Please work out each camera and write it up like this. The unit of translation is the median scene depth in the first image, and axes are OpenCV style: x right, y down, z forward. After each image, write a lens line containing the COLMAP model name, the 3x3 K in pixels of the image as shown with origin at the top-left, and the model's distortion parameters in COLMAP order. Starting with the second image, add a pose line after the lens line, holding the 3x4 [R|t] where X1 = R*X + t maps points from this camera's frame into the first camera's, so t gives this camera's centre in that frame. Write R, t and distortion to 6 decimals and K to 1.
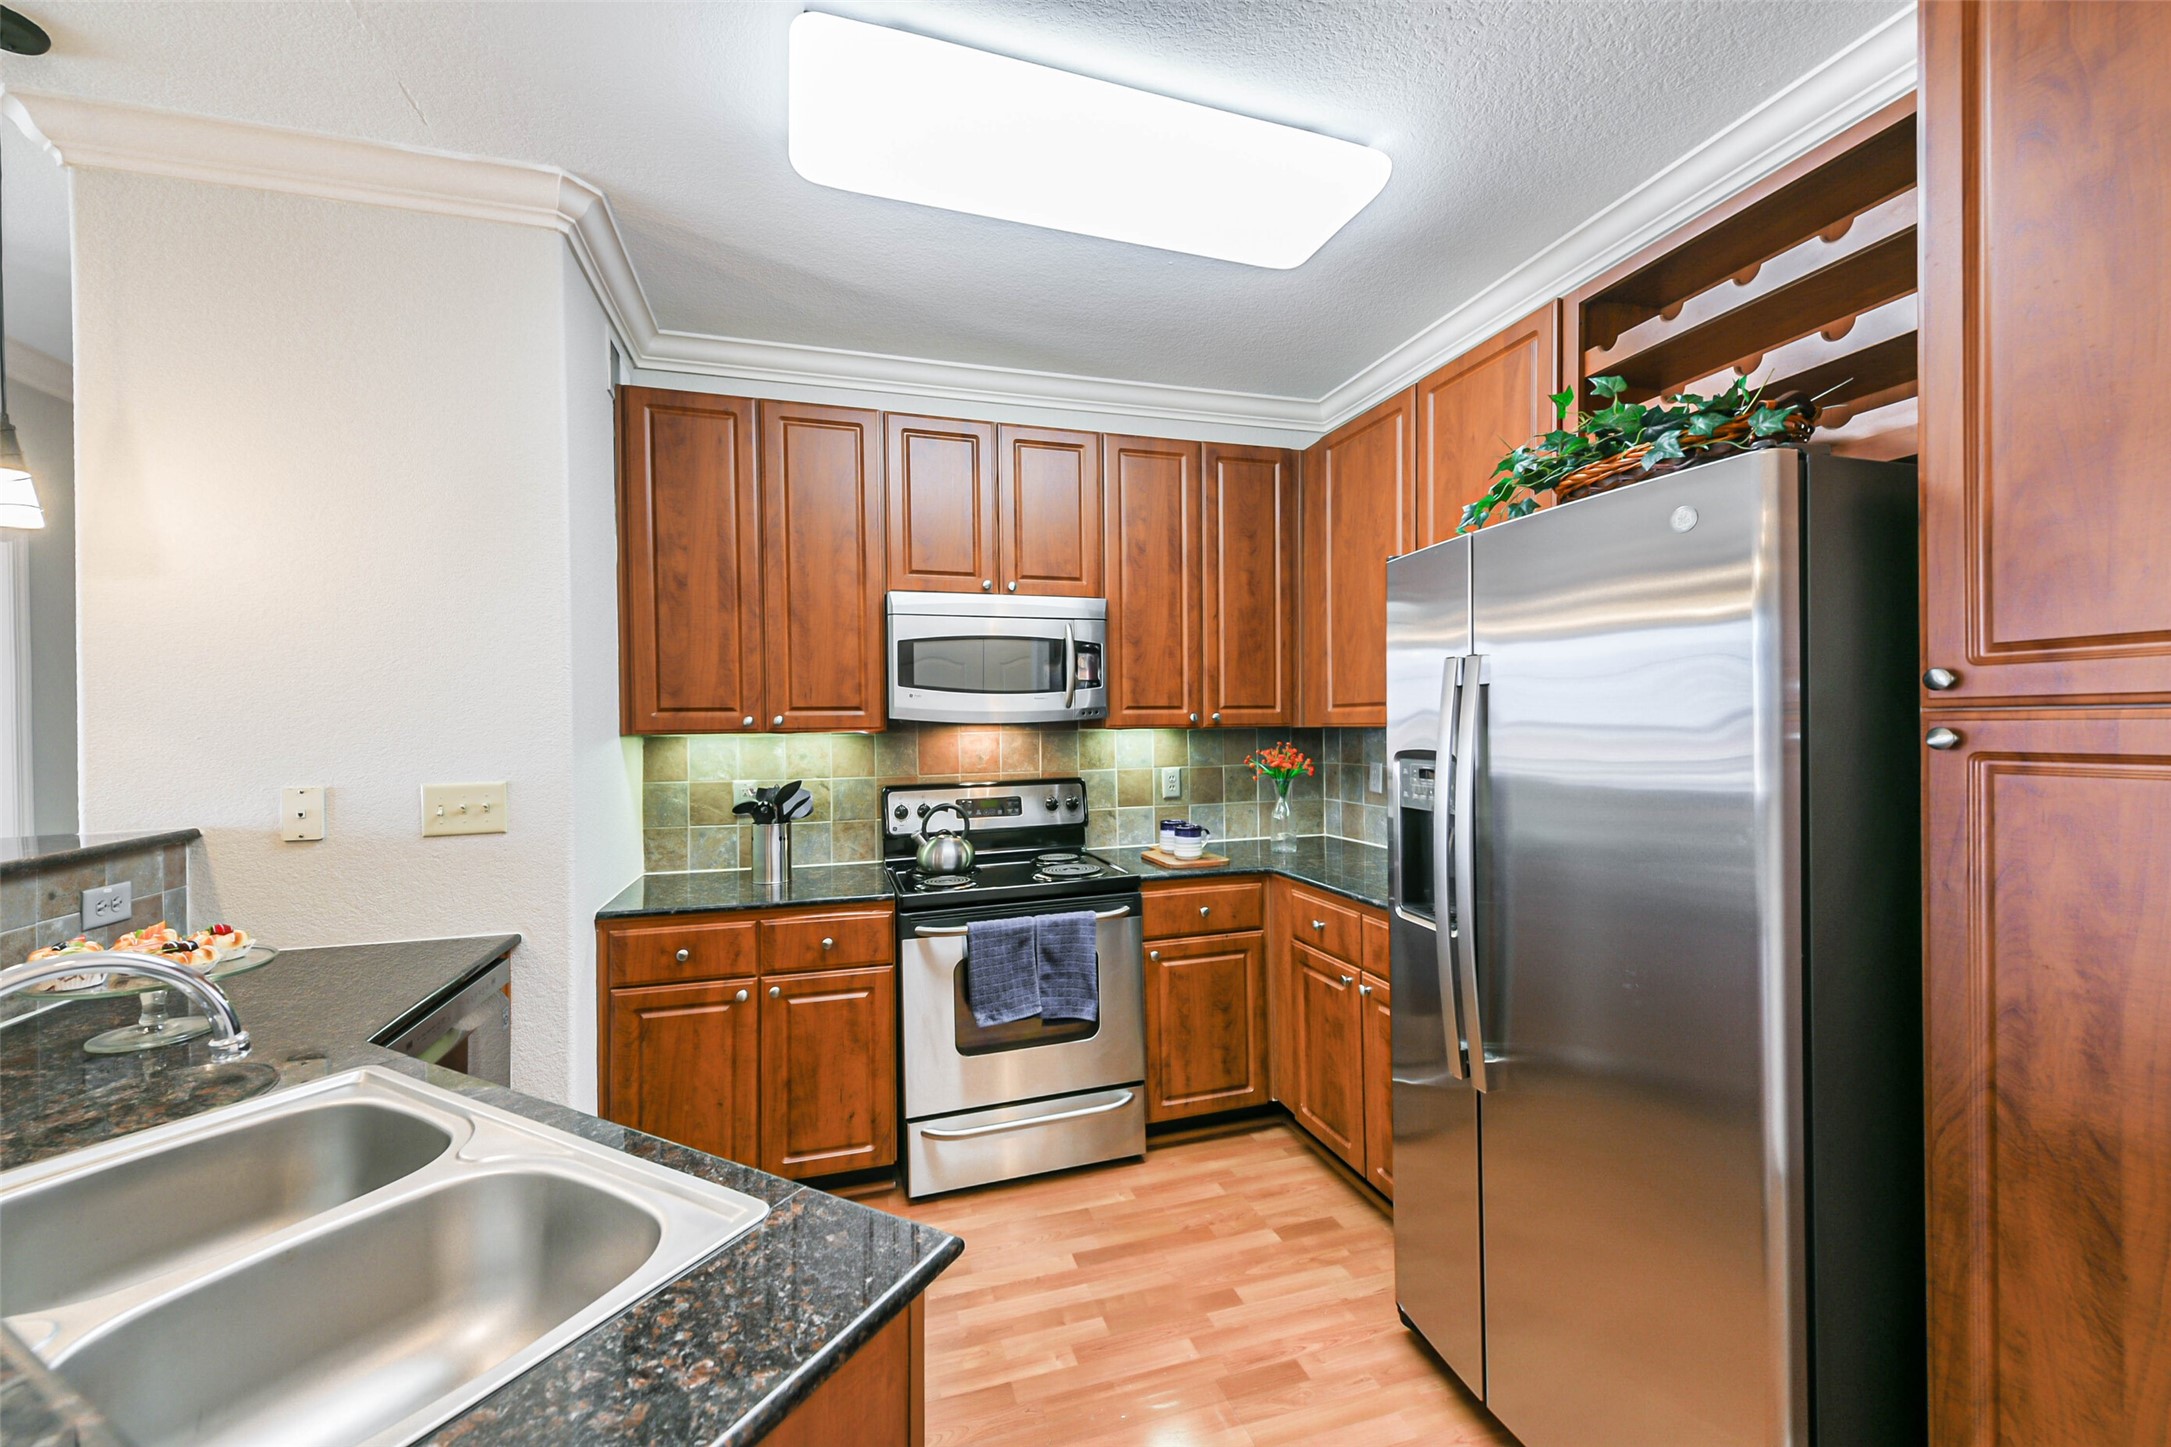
lens RADIAL K [[853.4, 0, 1080.8], [0, 853.4, 725.9], [0, 0, 1]] dist [0.038659, -0.014672]
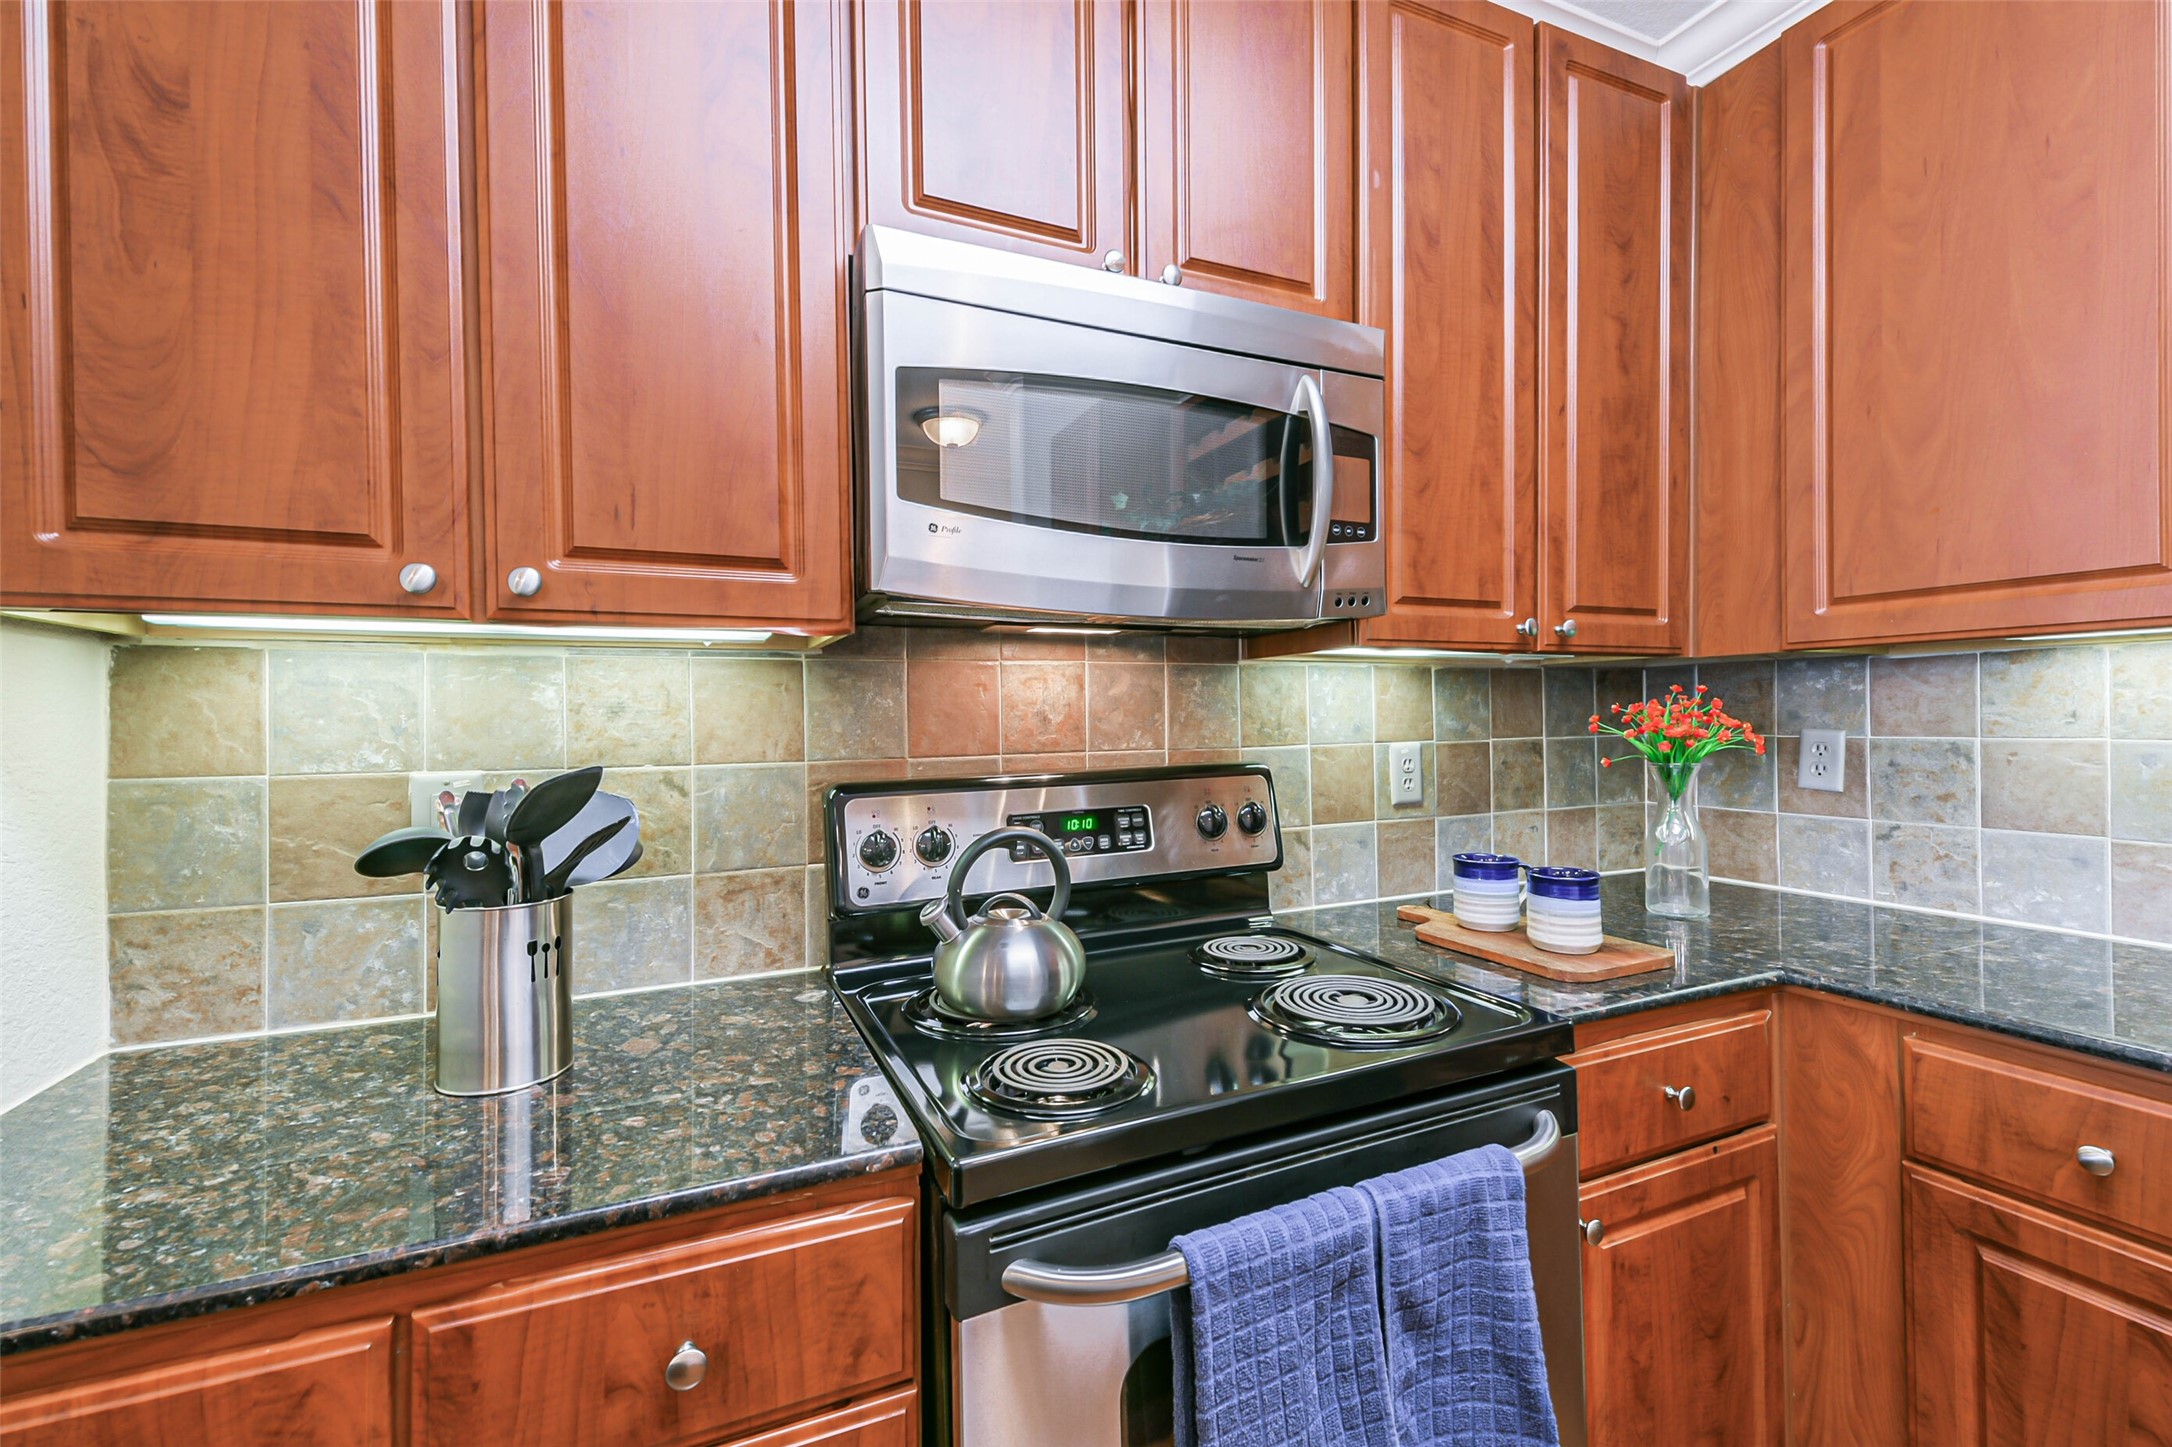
lens RADIAL K [[911.2, 0, 1078.5], [0, 911.2, 723.9], [0, 0, 1]] dist [0.041915, -0.017778]
pose [[0.991749, 0.000587, 0.128192, -0.186750], [-0.001163, 0.999990, 0.004415, 0.044134], [-0.128188, -0.004527, 0.991740, 0.616141]]
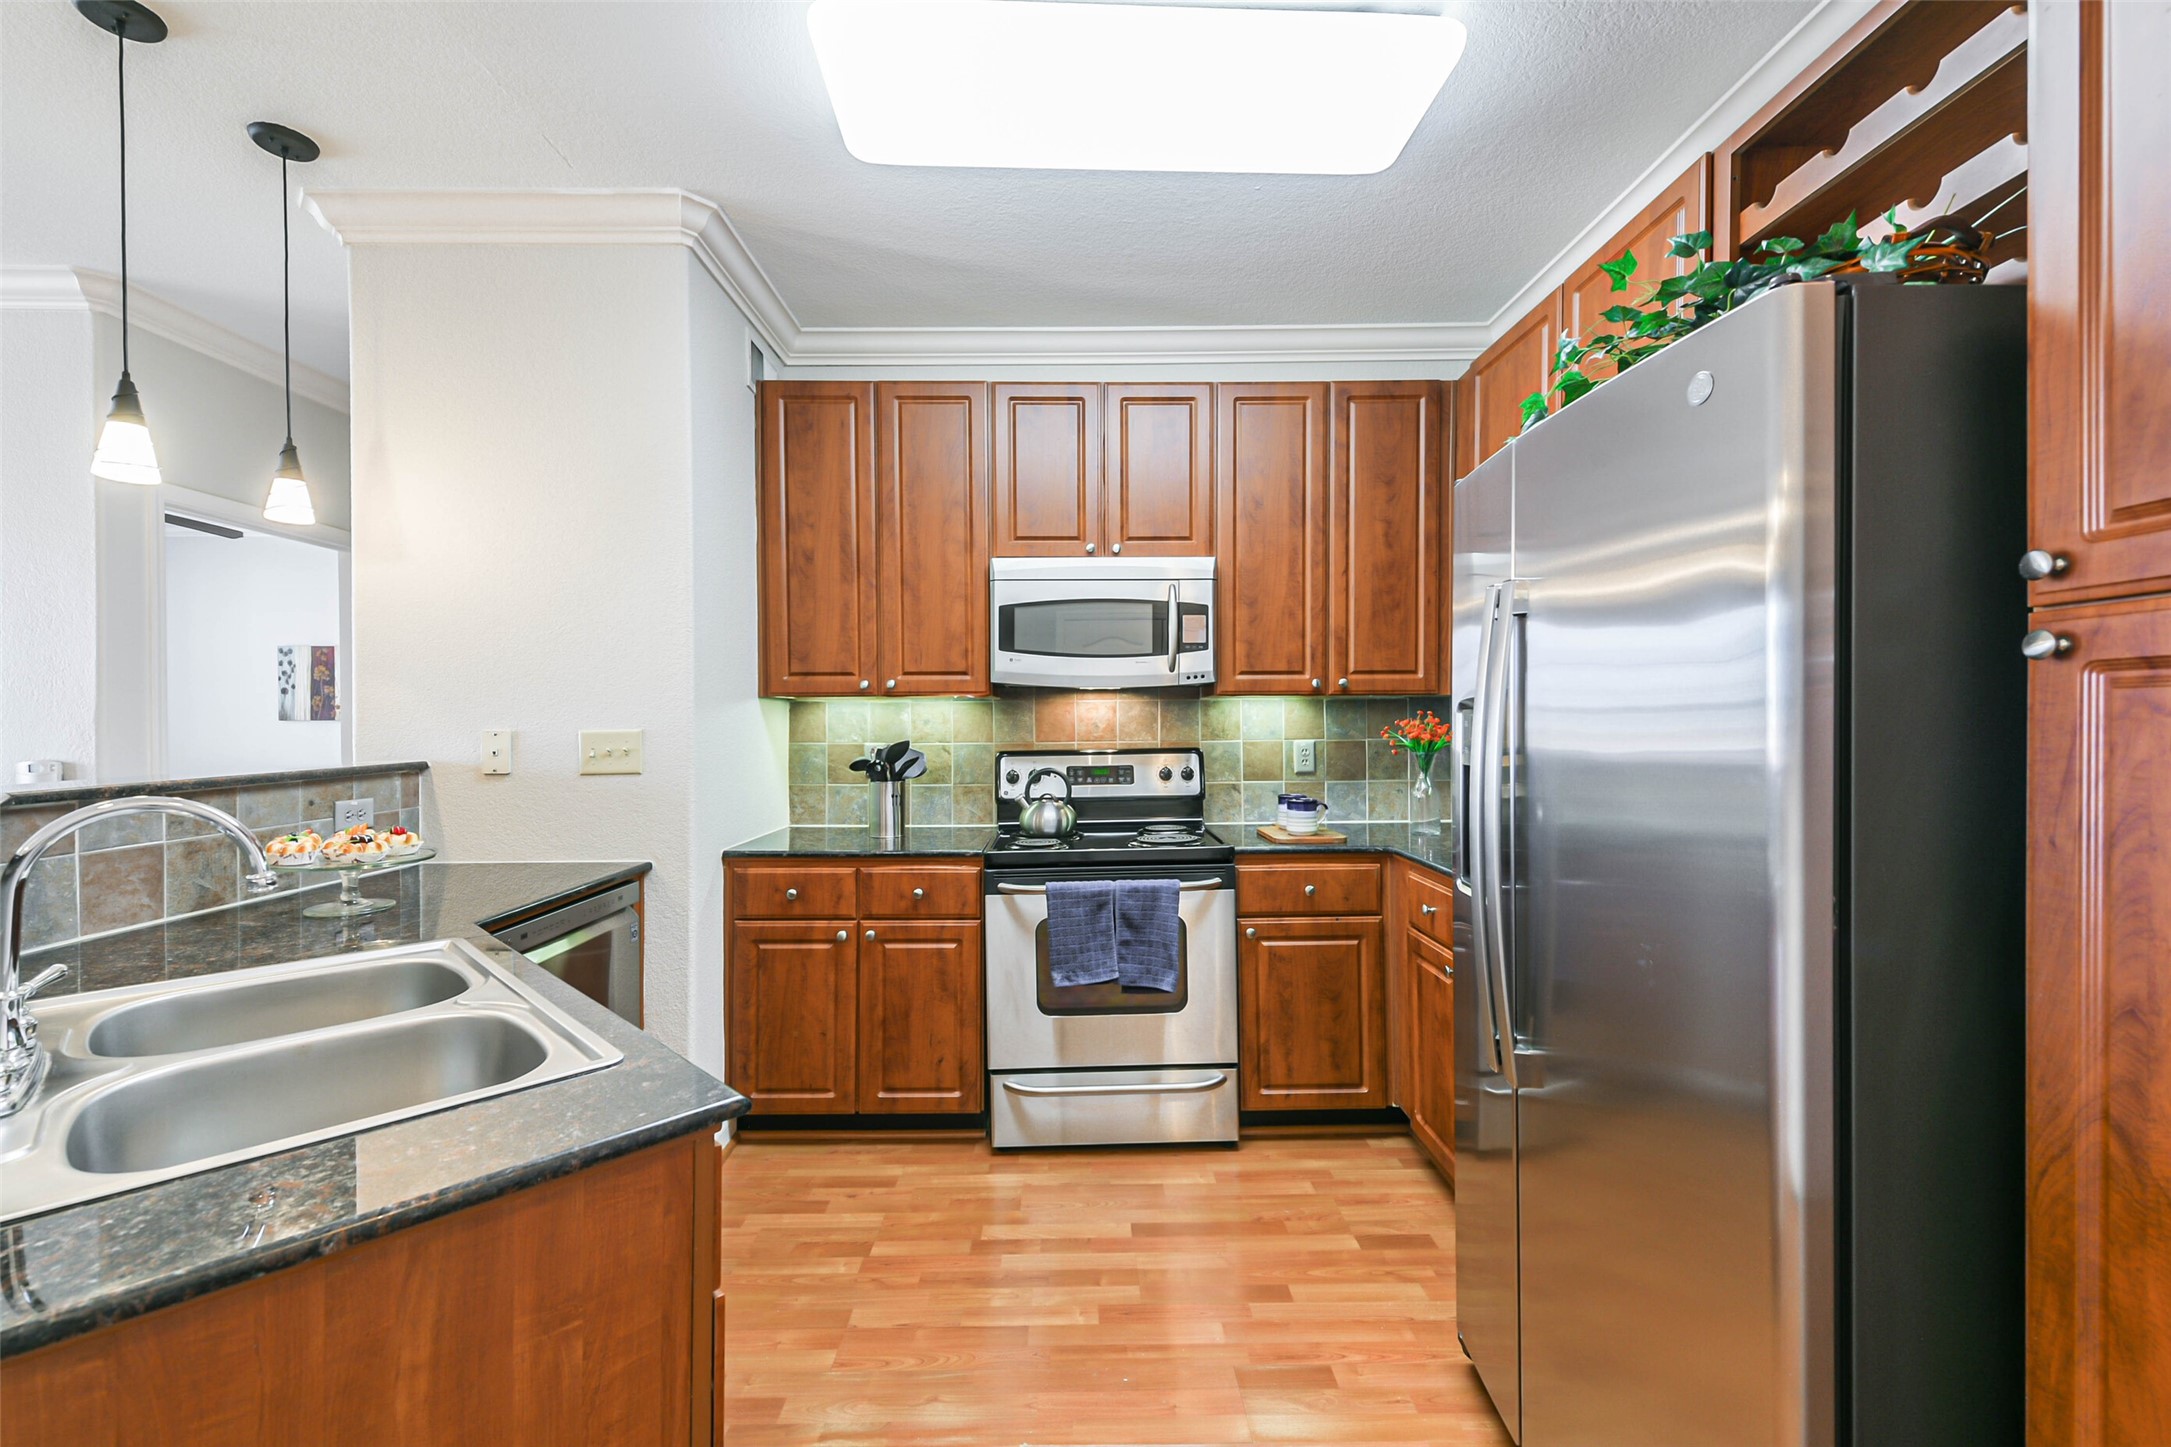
lens RADIAL K [[883.2, 0, 1077.9], [0, 883.2, 723.6], [0, 0, 1]] dist [0.036636, -0.014281]
pose [[0.960689, 0.008199, -0.277506, 0.168954], [-0.006980, 0.999961, 0.005380, 0.034136], [0.277539, -0.003231, 0.960709, 0.013843]]
